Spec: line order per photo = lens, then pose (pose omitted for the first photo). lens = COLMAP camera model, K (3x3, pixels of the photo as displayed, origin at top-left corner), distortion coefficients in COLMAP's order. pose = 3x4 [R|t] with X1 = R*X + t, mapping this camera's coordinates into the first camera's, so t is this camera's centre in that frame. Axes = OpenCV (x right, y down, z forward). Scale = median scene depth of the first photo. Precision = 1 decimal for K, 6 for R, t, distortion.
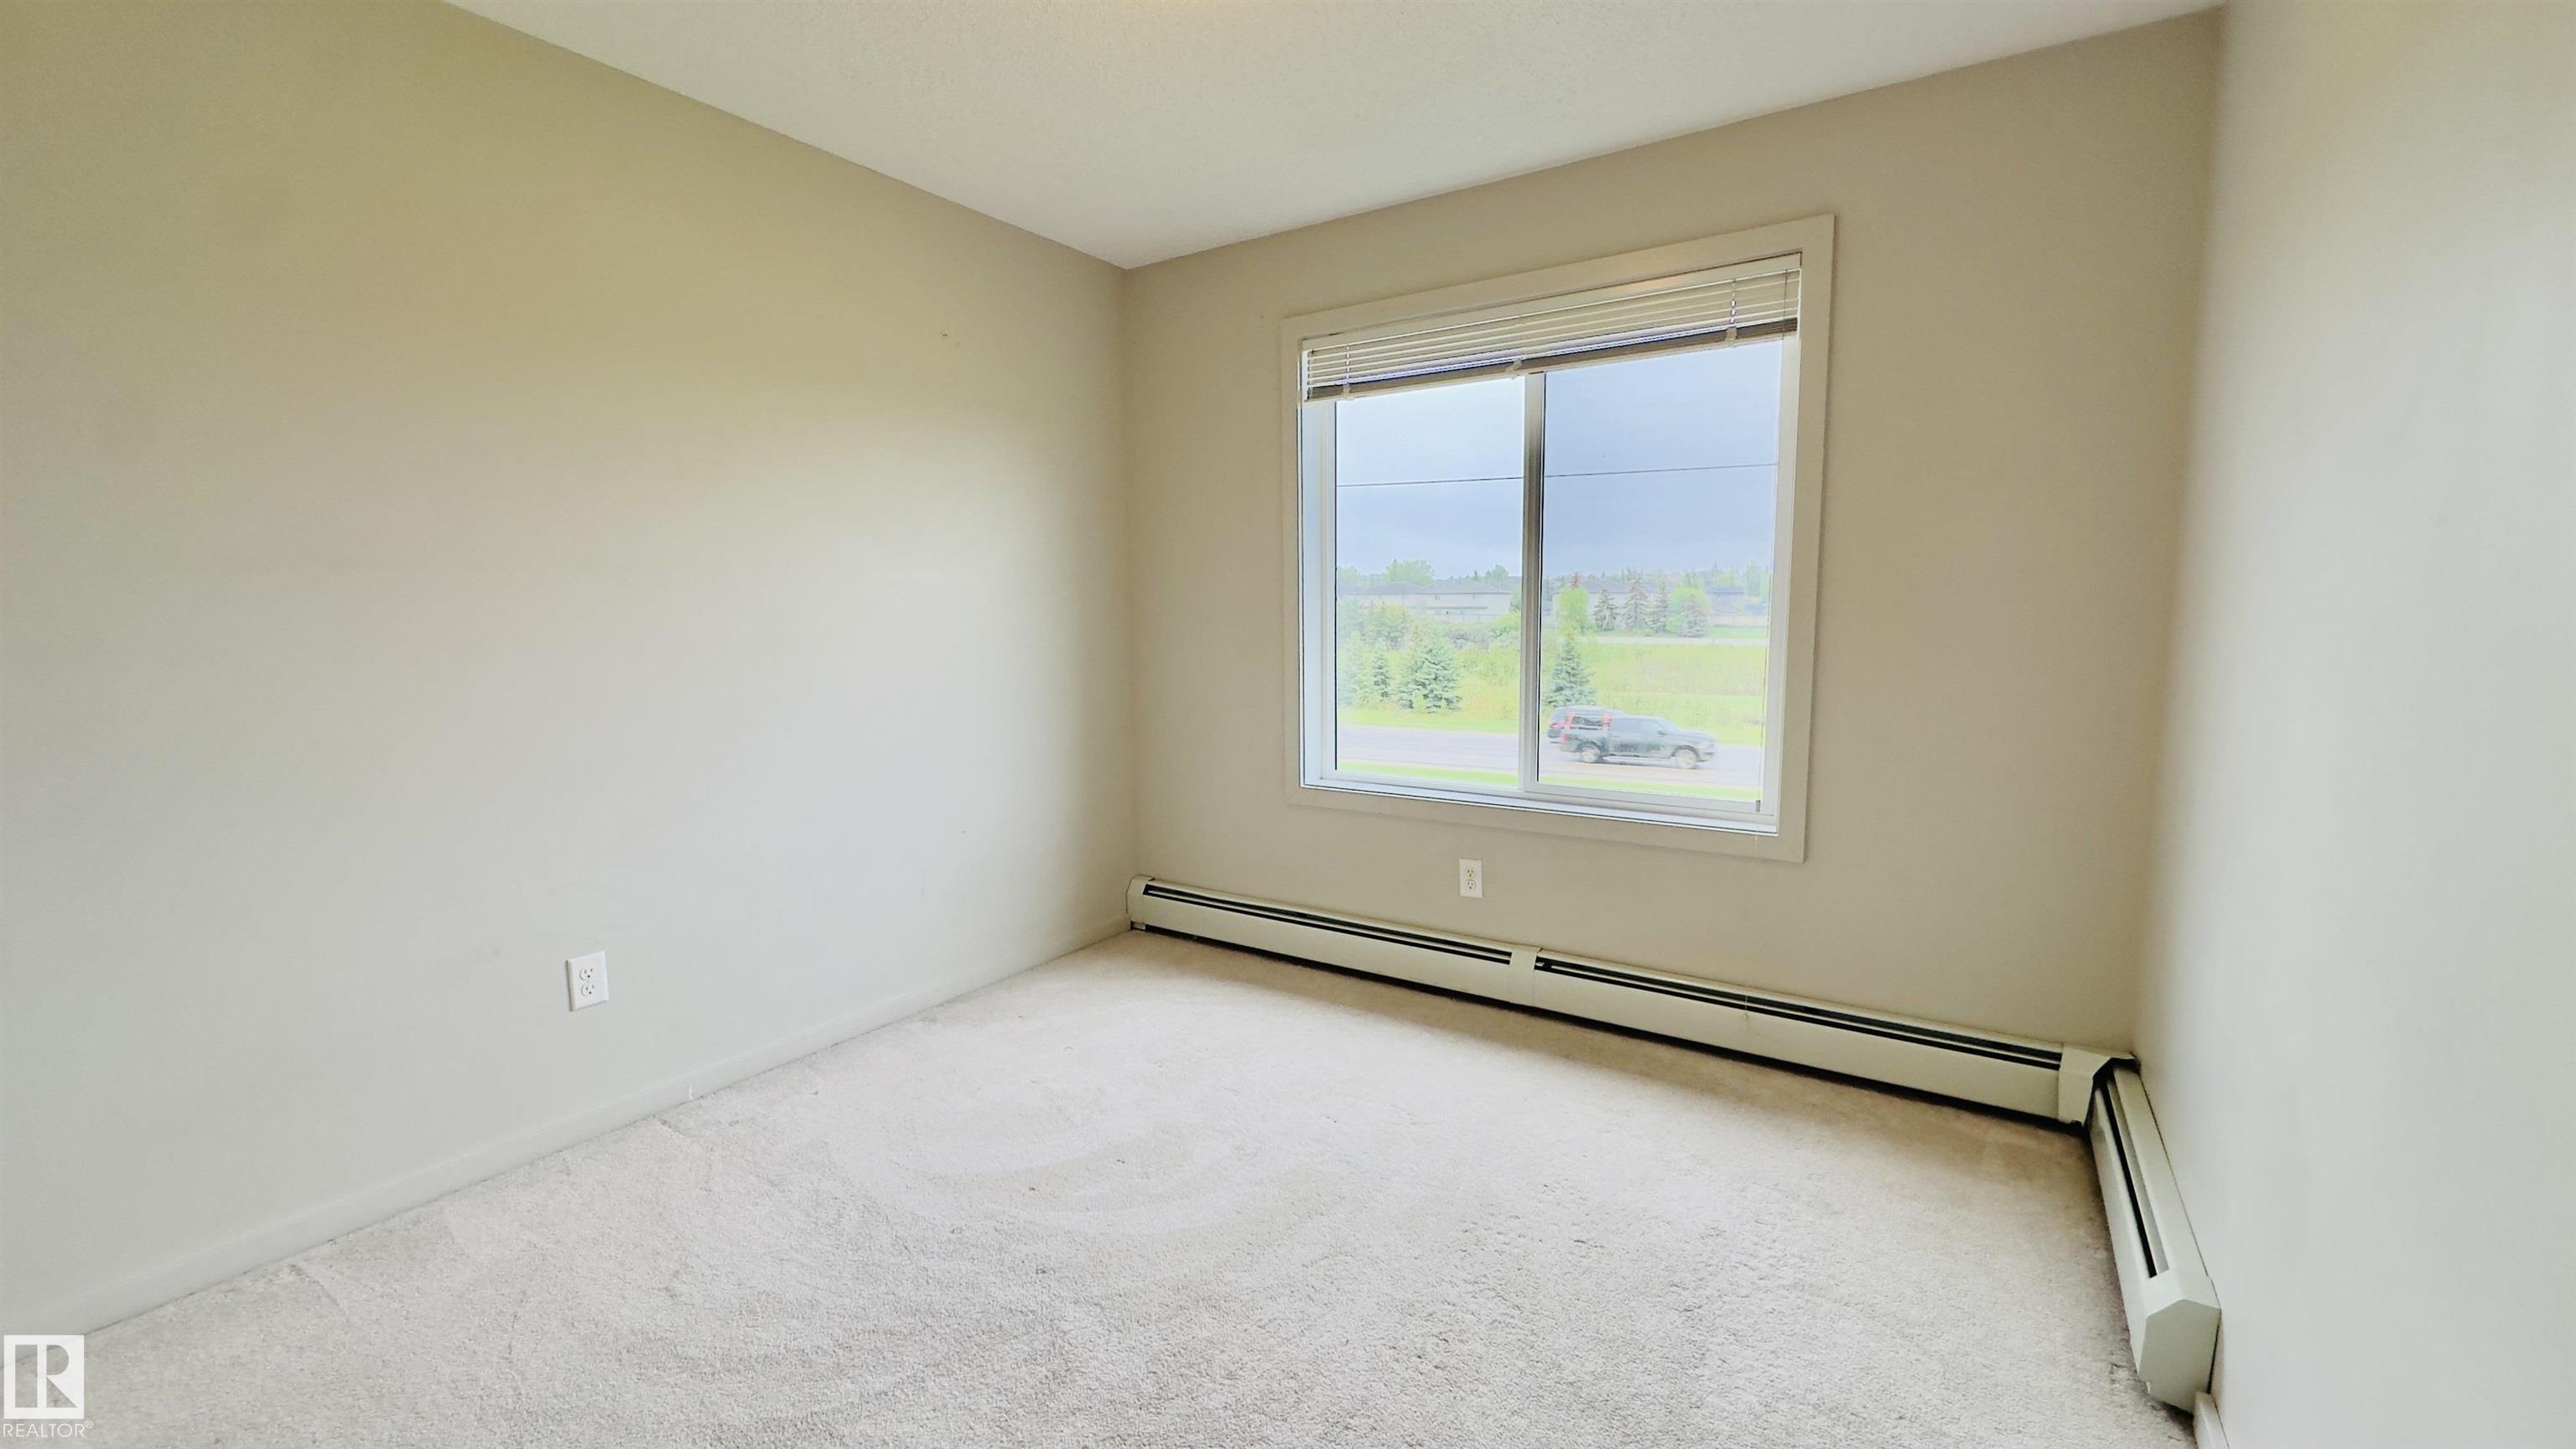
lens RADIAL K [[1028.1, 0, 1288.0], [0, 1028.1, 724.5], [0, 0, 1]] dist [-0.002499, 0.000194]
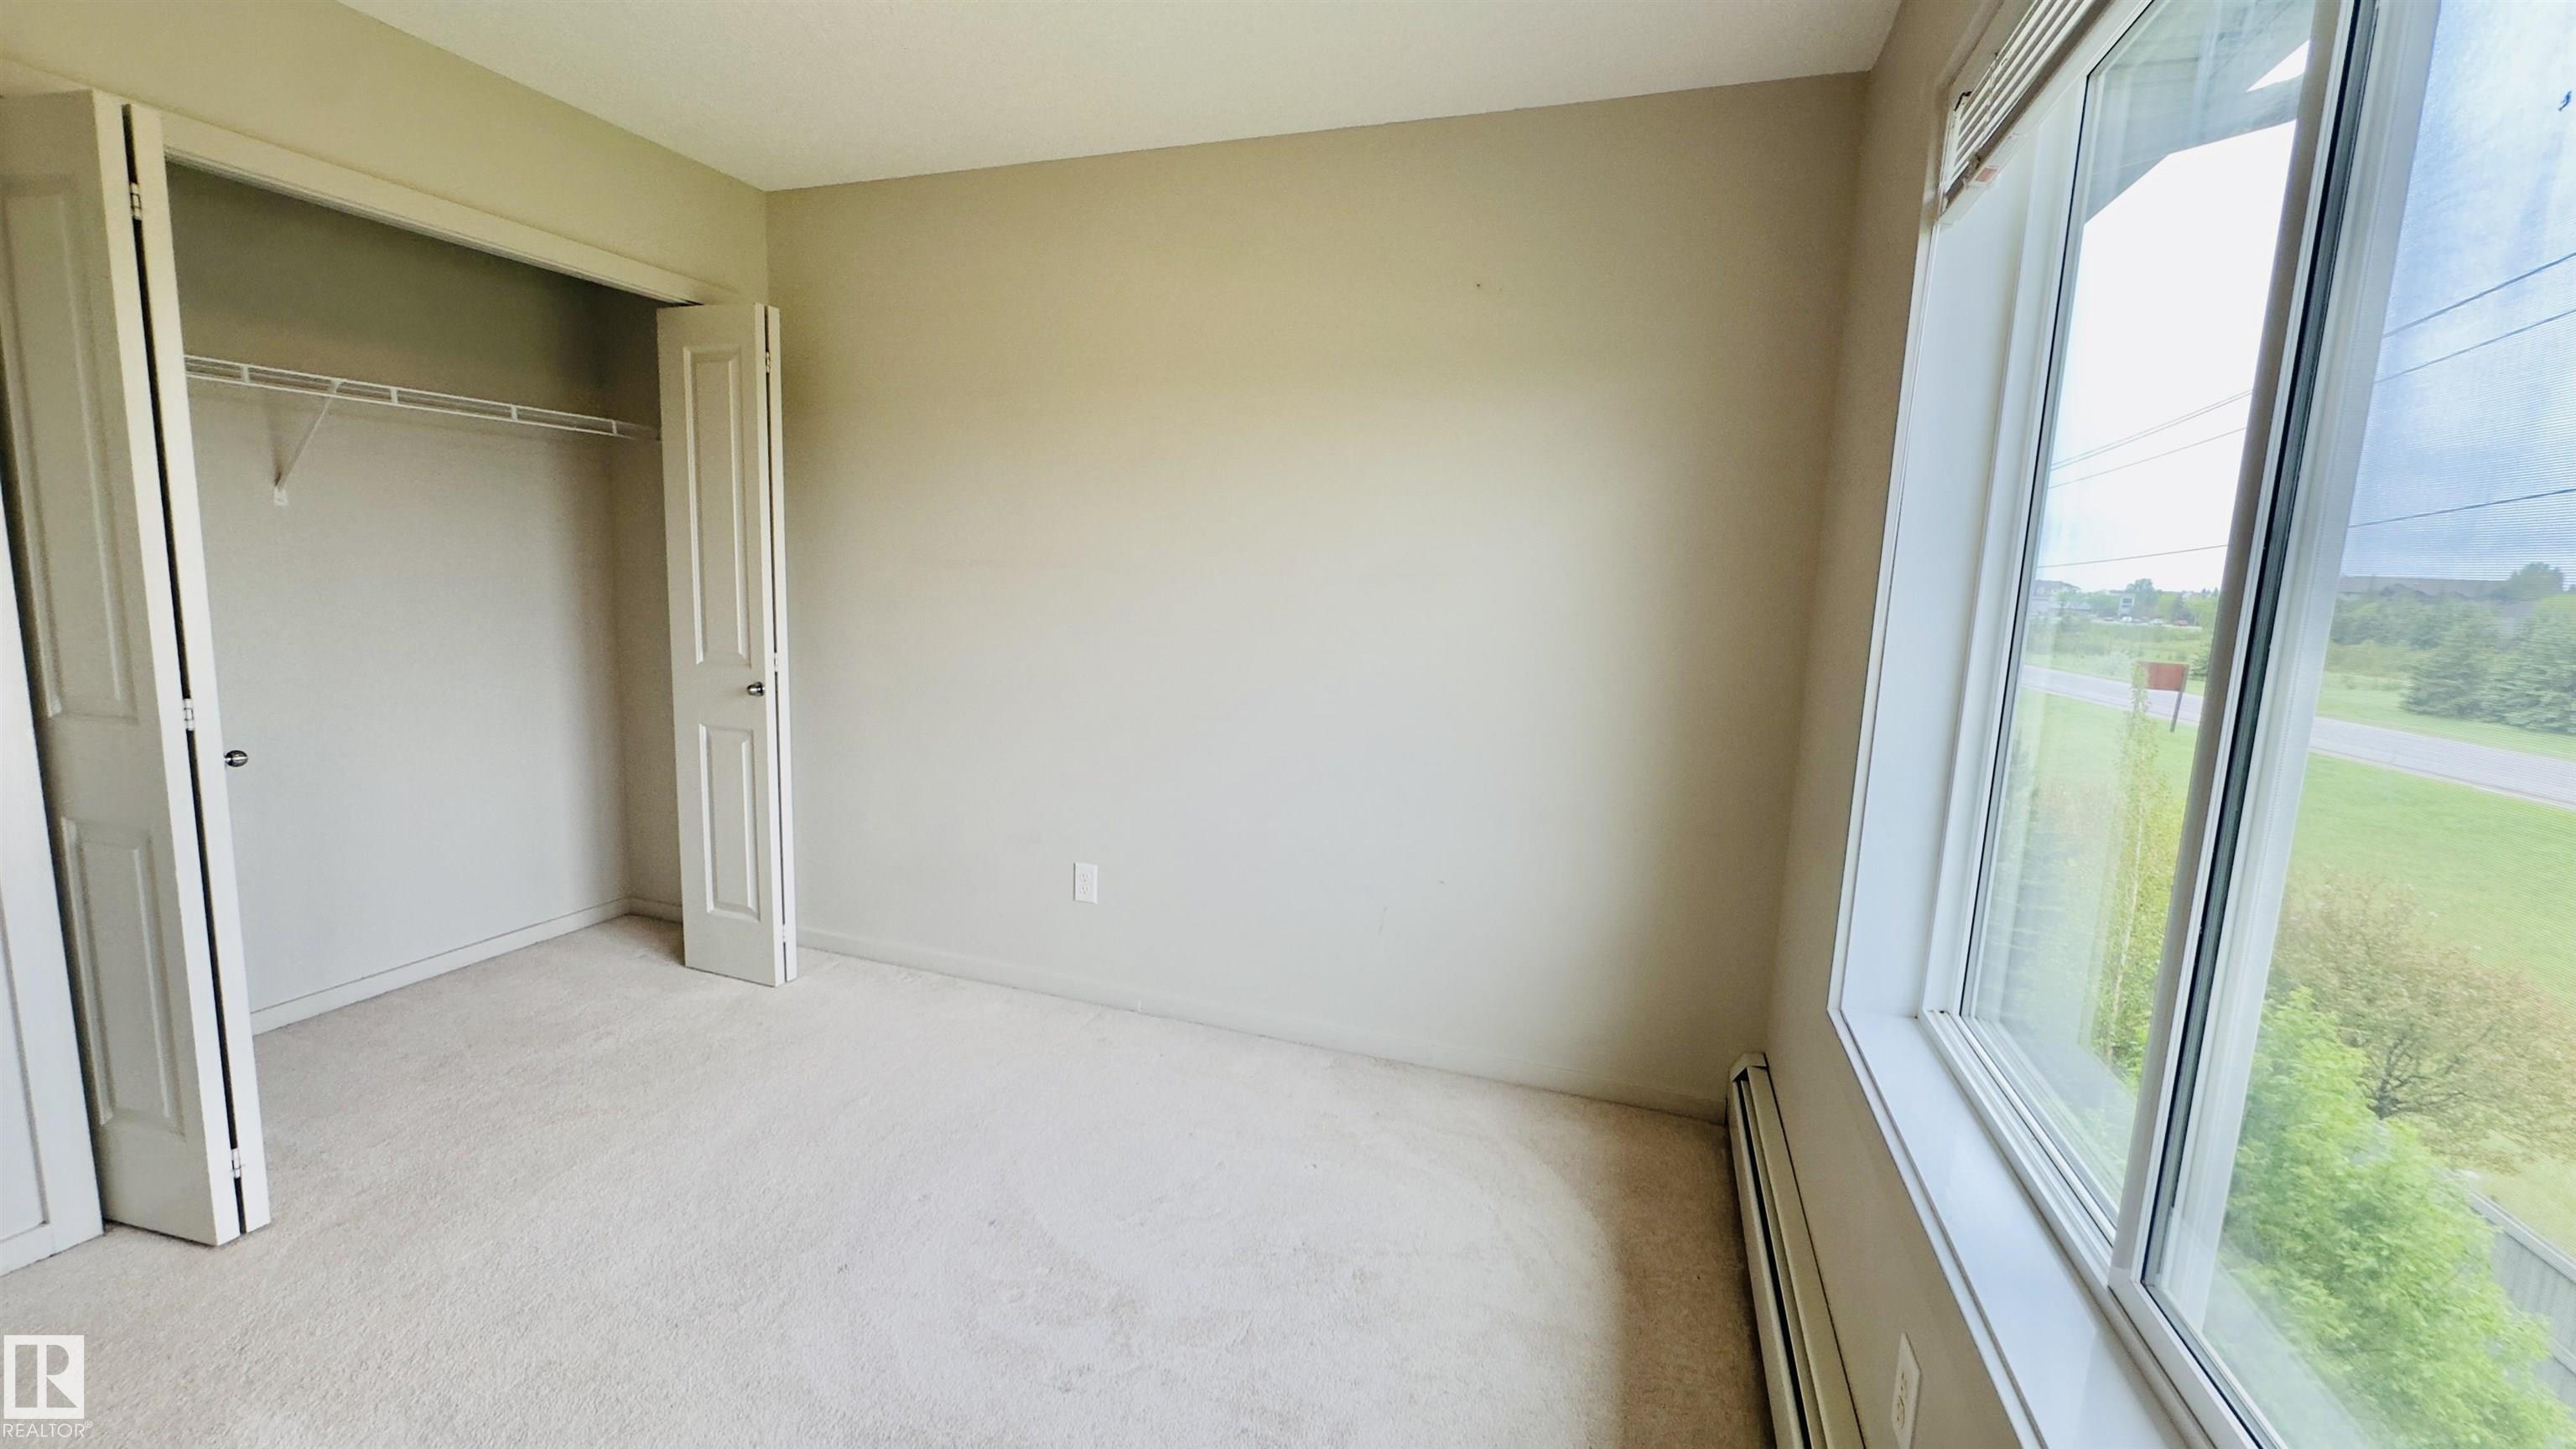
lens RADIAL K [[1028.1, 0, 1288.0], [0, 1028.1, 724.5], [0, 0, 1]] dist [-0.002499, 0.000194]
pose [[0.254475, 0.149779, -0.955410, 0.594379], [-0.151582, 0.981900, 0.113558, -0.134178], [0.955126, 0.115926, 0.272573, 0.861451]]
